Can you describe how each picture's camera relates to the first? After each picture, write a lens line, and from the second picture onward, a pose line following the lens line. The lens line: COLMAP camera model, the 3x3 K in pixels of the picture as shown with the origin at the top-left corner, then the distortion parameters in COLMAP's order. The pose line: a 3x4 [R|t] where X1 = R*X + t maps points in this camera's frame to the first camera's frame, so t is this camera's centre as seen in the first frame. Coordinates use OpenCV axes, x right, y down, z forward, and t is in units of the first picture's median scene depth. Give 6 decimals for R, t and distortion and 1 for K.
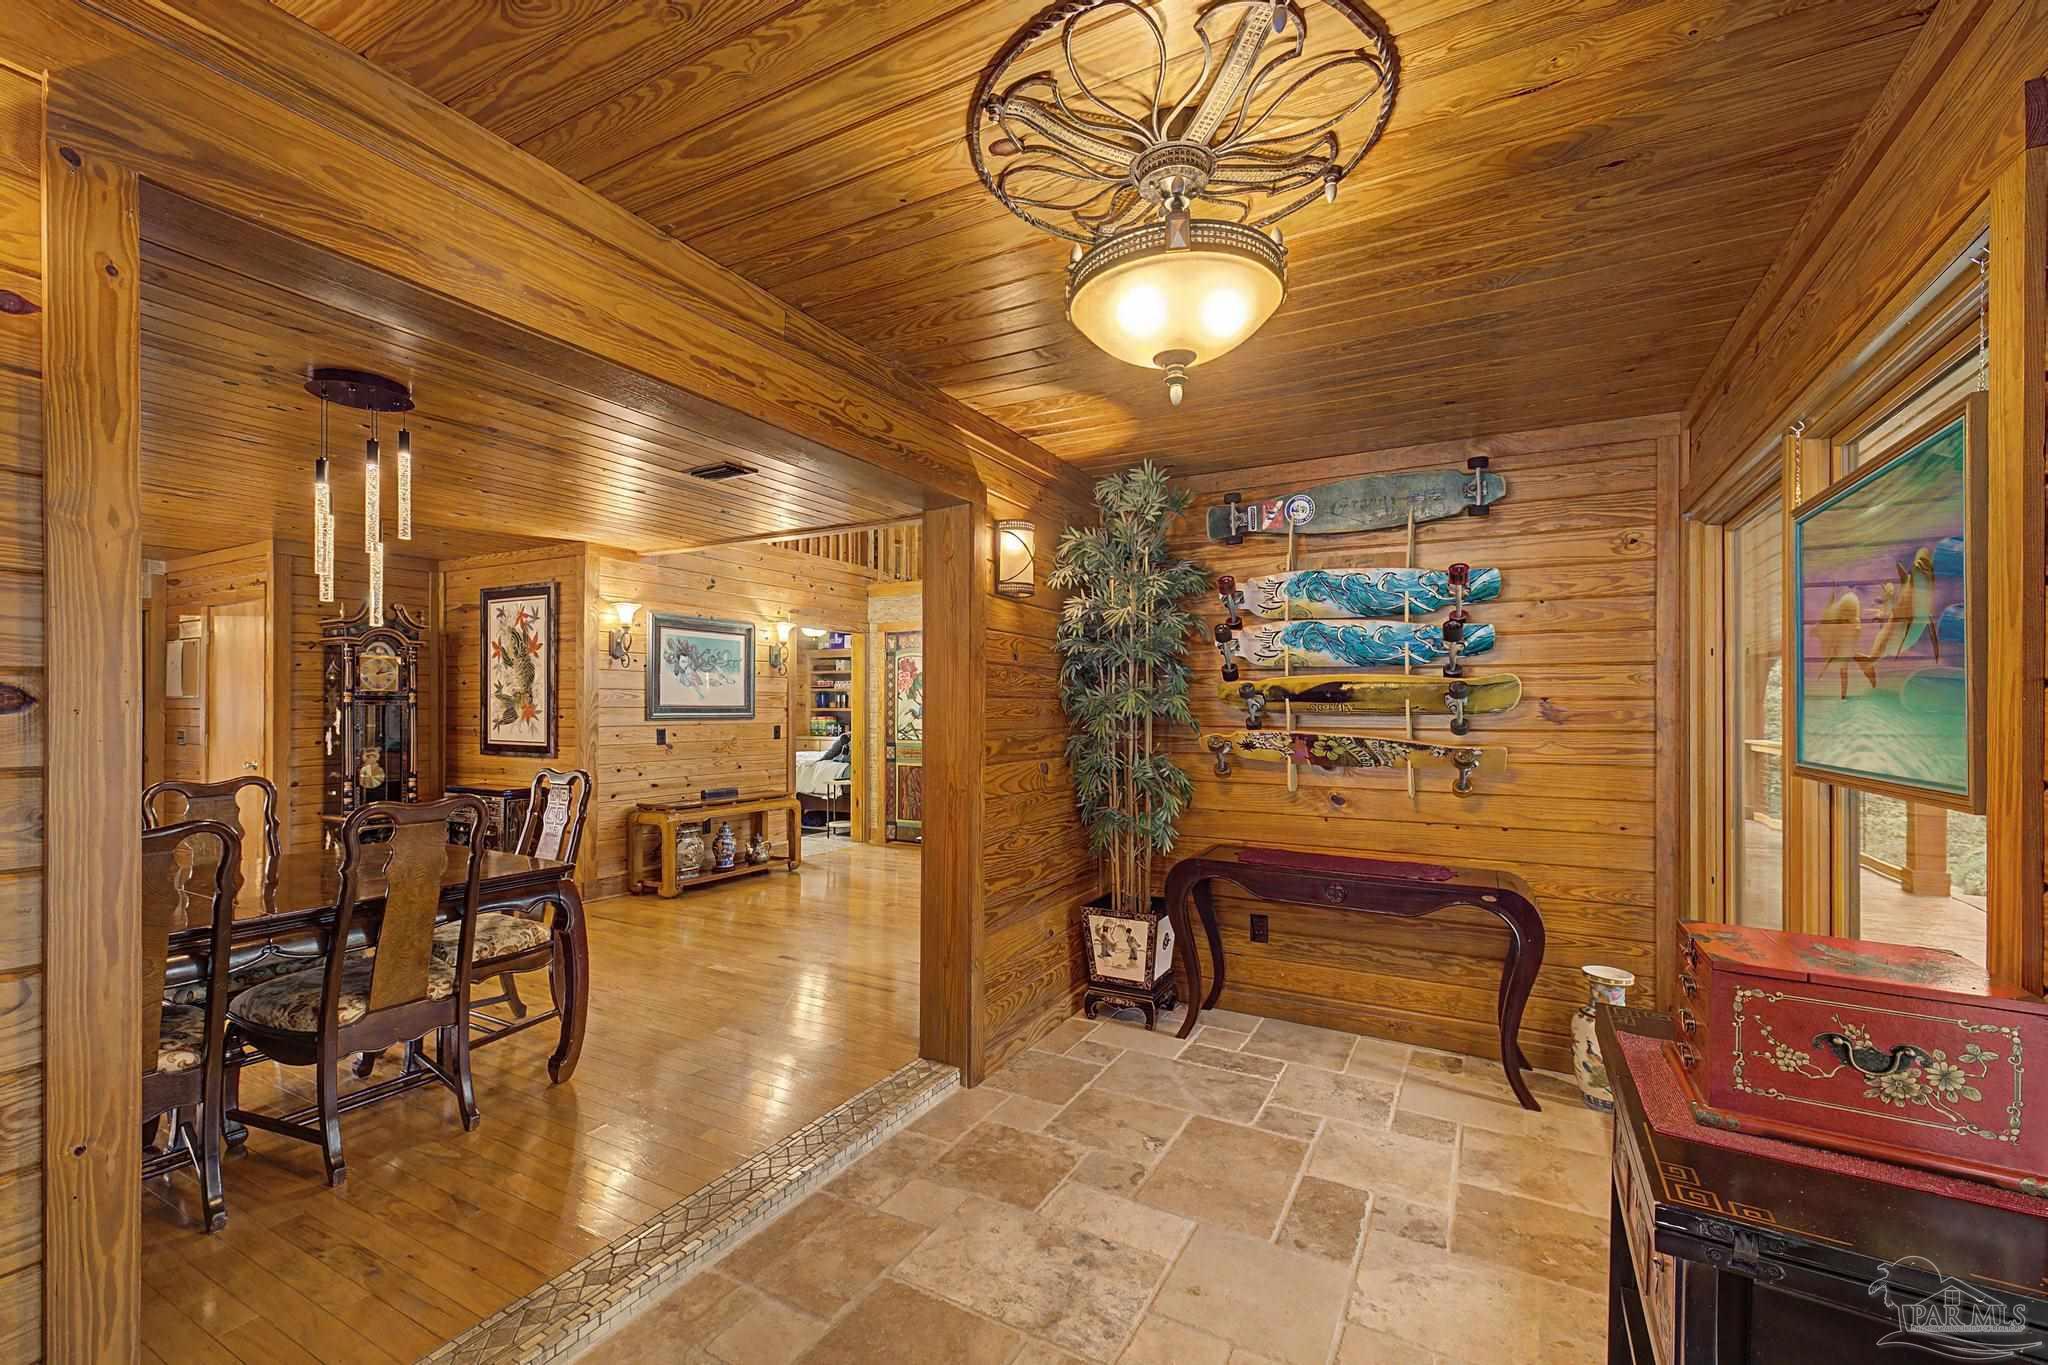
lens RADIAL K [[867.8, 0, 1012.0], [0, 867.8, 707.9], [0, 0, 1]] dist [0.004218, 0.000100]
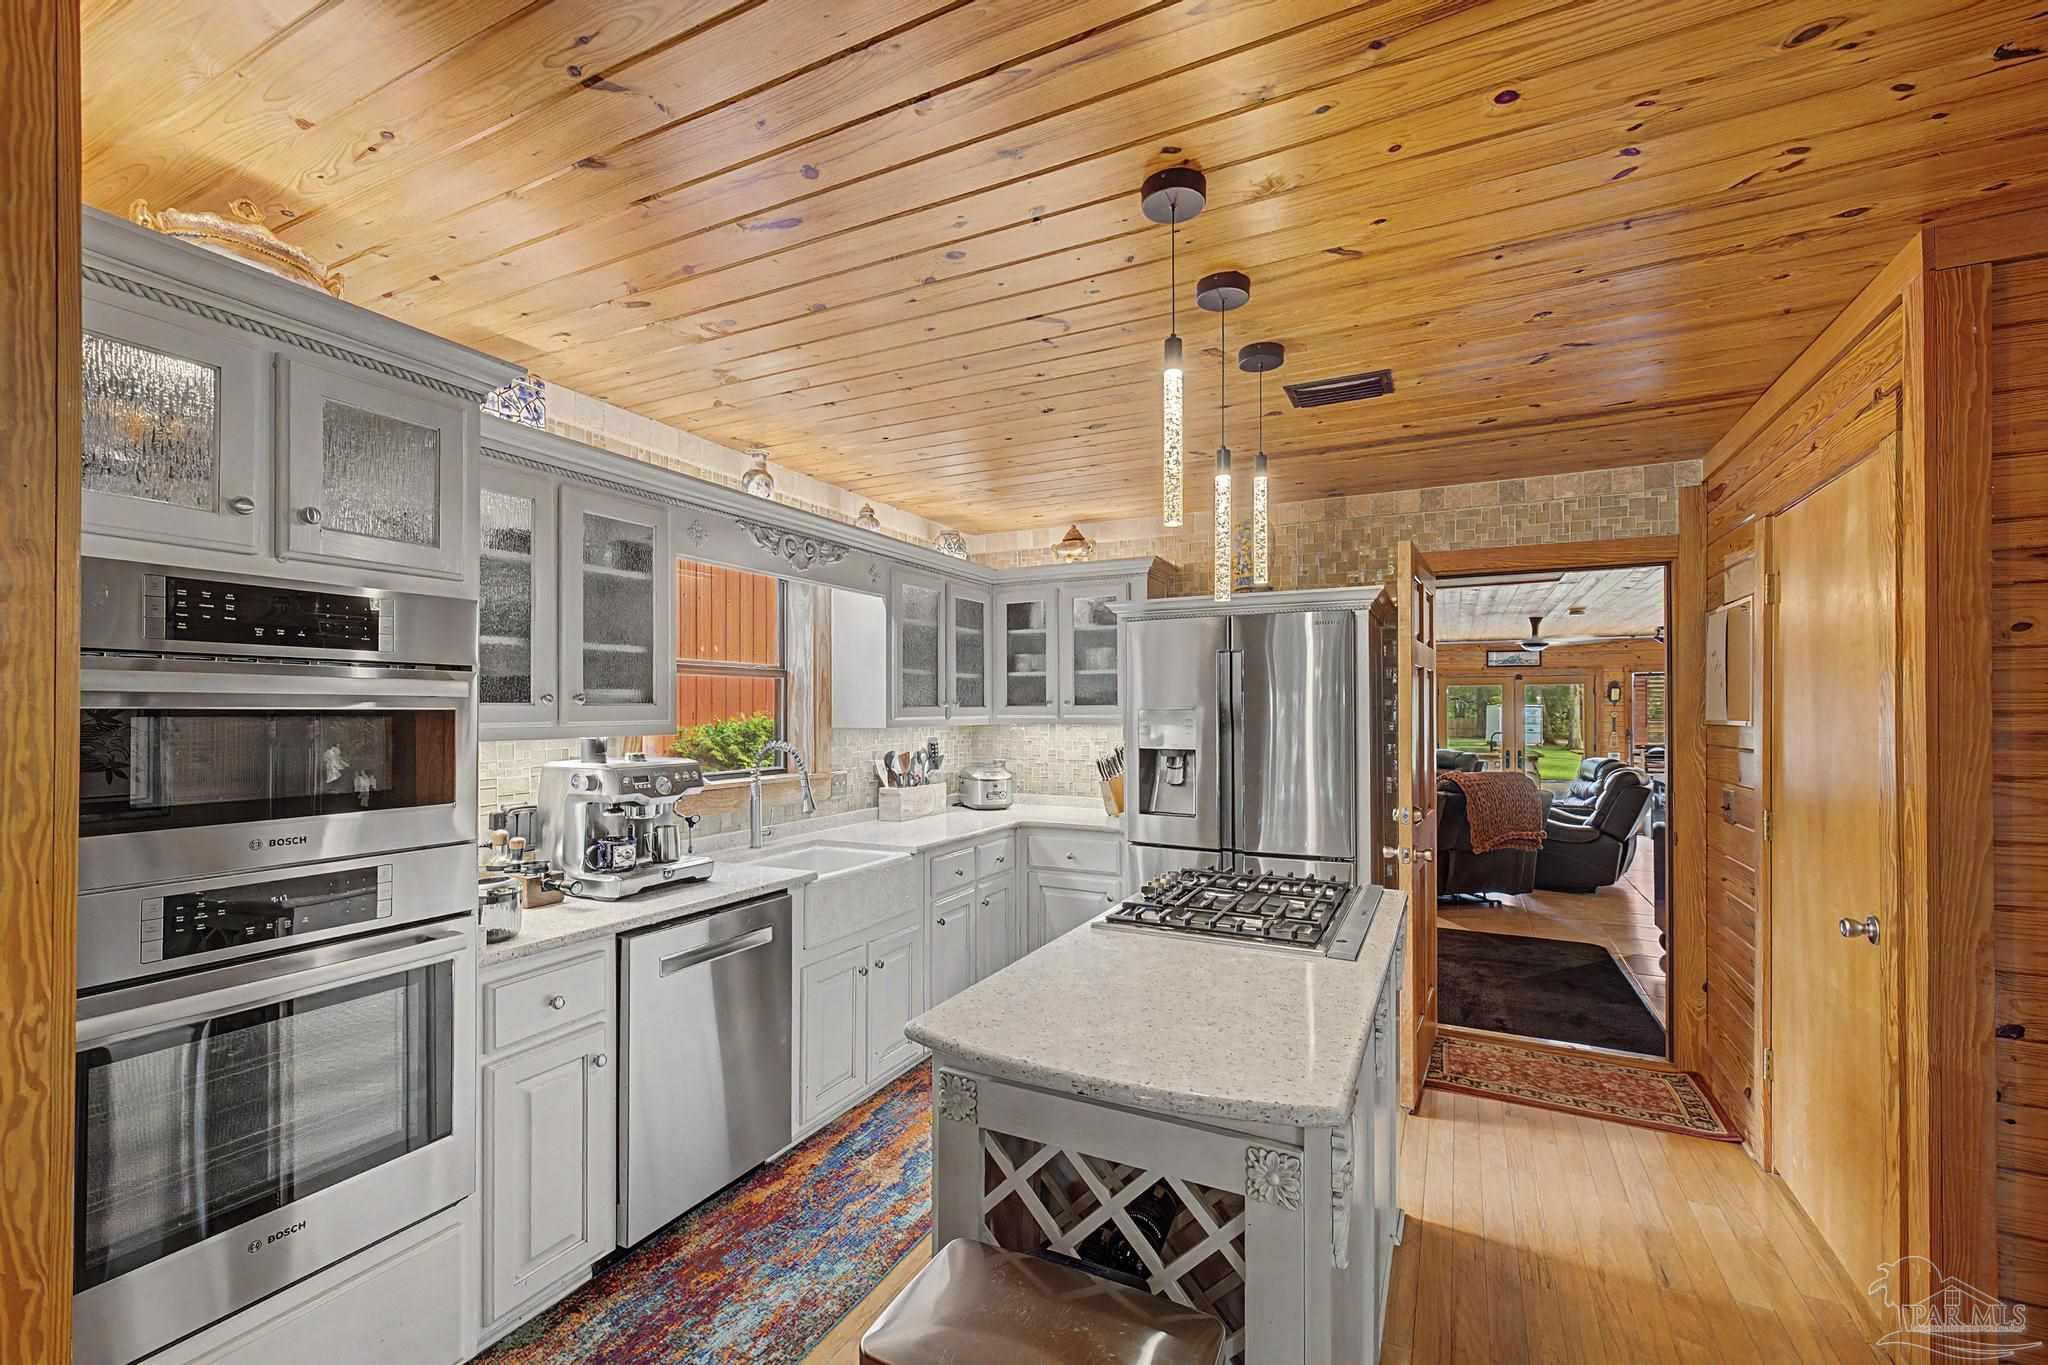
lens RADIAL K [[867.8, 0, 1012.0], [0, 867.8, 707.9], [0, 0, 1]] dist [0.004218, 0.000100]
pose [[0.026319, -0.001214, -0.999653, -0.488413], [-0.005972, 0.999981, -0.001372, -0.018275], [0.999636, 0.006006, 0.026311, 0.598255]]
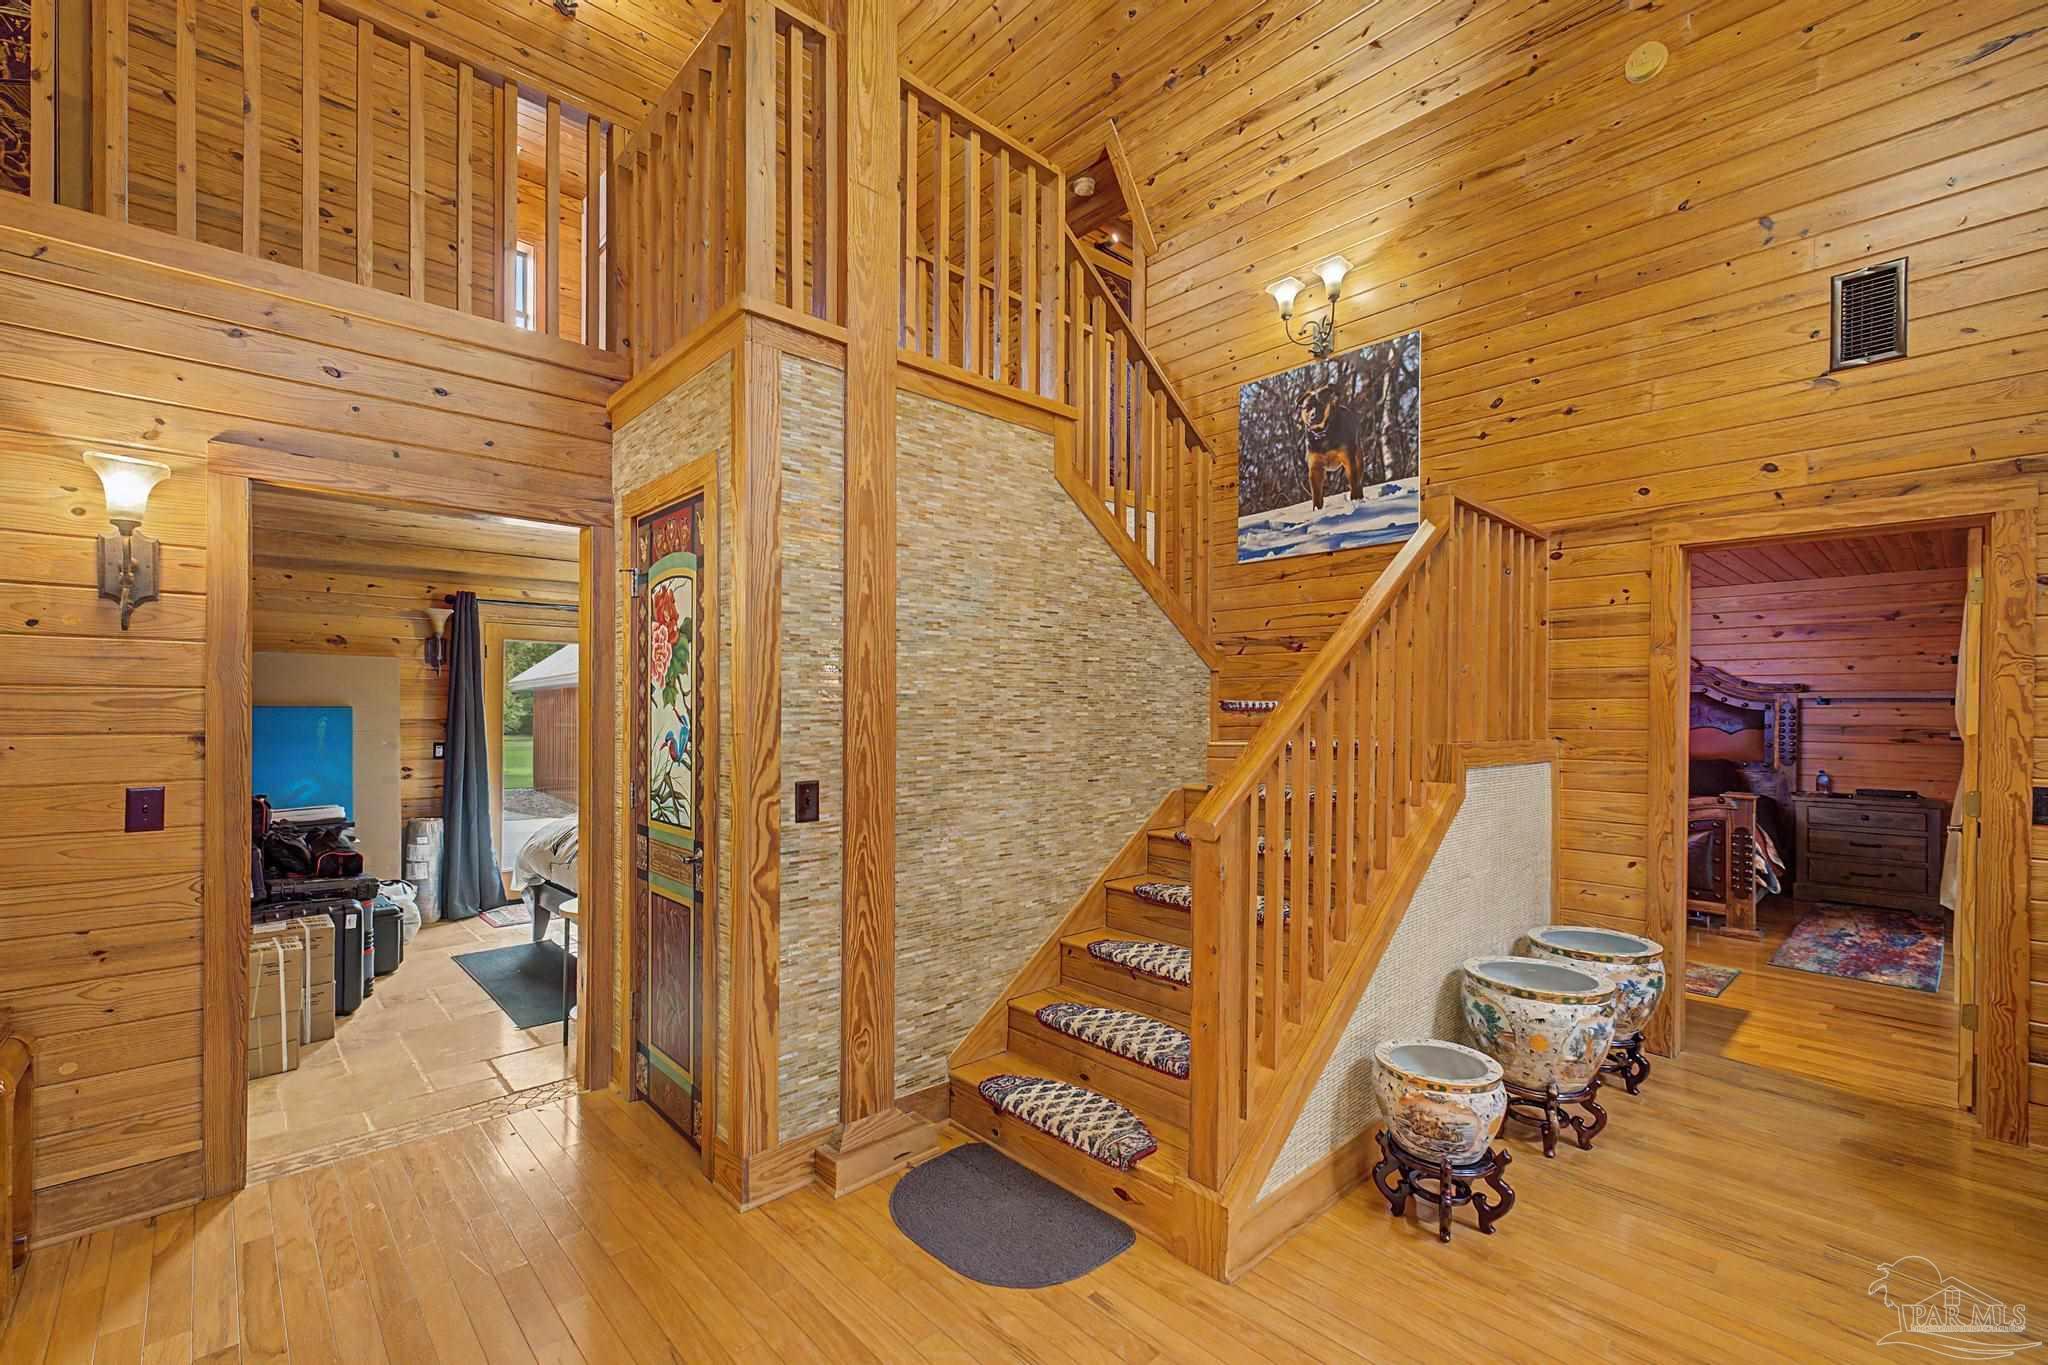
lens RADIAL K [[867.8, 0, 1012.0], [0, 867.8, 707.9], [0, 0, 1]] dist [0.004218, 0.000100]
pose [[0.950105, 0.002984, -0.311917, 0.154176], [-0.003082, 0.999995, 0.000179, -0.012131], [0.311916, 0.000791, 0.950109, 0.919929]]
